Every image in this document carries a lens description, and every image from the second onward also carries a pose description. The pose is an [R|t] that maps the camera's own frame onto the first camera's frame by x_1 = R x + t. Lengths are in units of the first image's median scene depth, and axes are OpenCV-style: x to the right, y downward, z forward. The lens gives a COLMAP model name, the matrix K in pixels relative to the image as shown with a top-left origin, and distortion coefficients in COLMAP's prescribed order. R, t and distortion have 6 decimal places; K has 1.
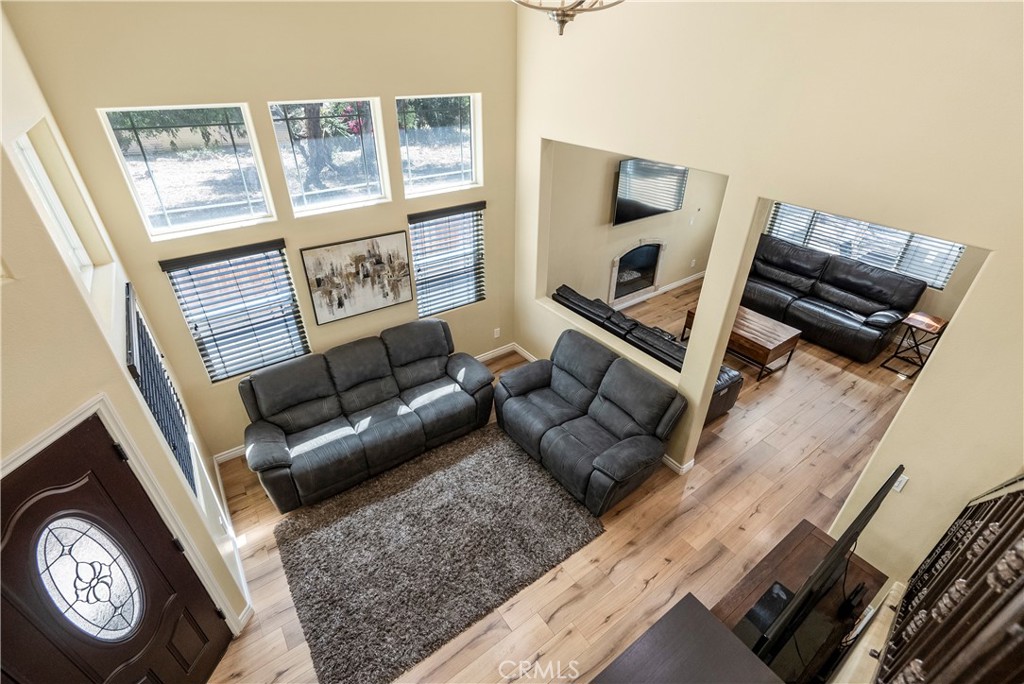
lens RADIAL K [[470.2, 0, 511.2], [0, 470.2, 338.5], [0, 0, 1]] dist [-0.002100, 0.000553]
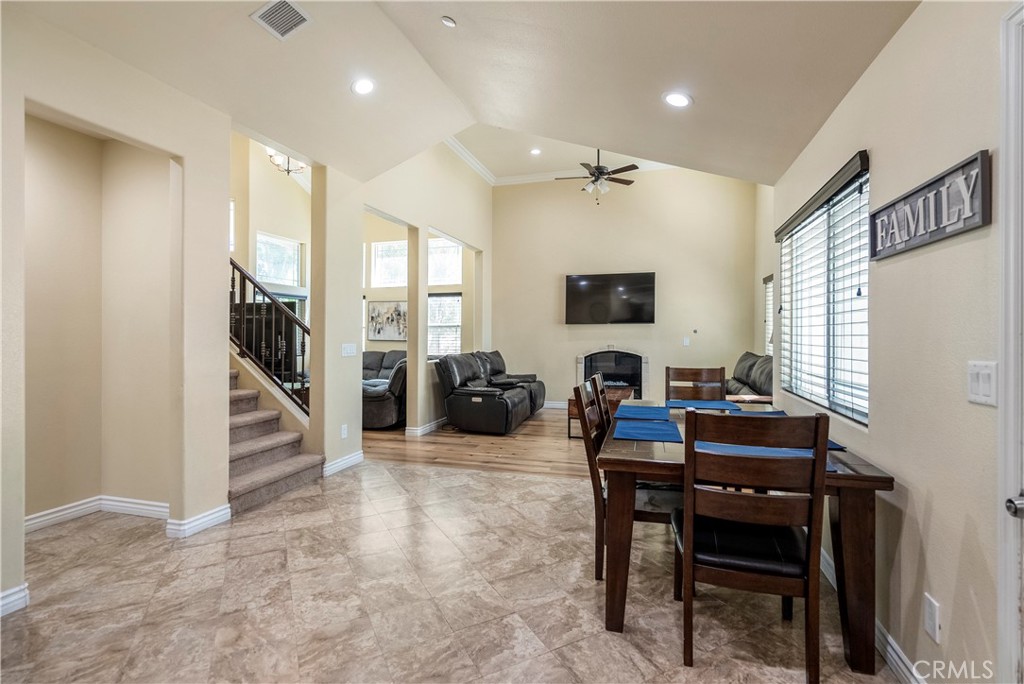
lens RADIAL K [[470.2, 0, 520.1], [0, 470.2, 331.1], [0, 0, 1]] dist [-0.002100, 0.000553]
pose [[0.611029, -0.015867, -0.791449, 1.563936], [-0.409358, 0.849407, -0.333068, 0.338296], [0.677547, 0.527500, 0.512517, 0.384193]]
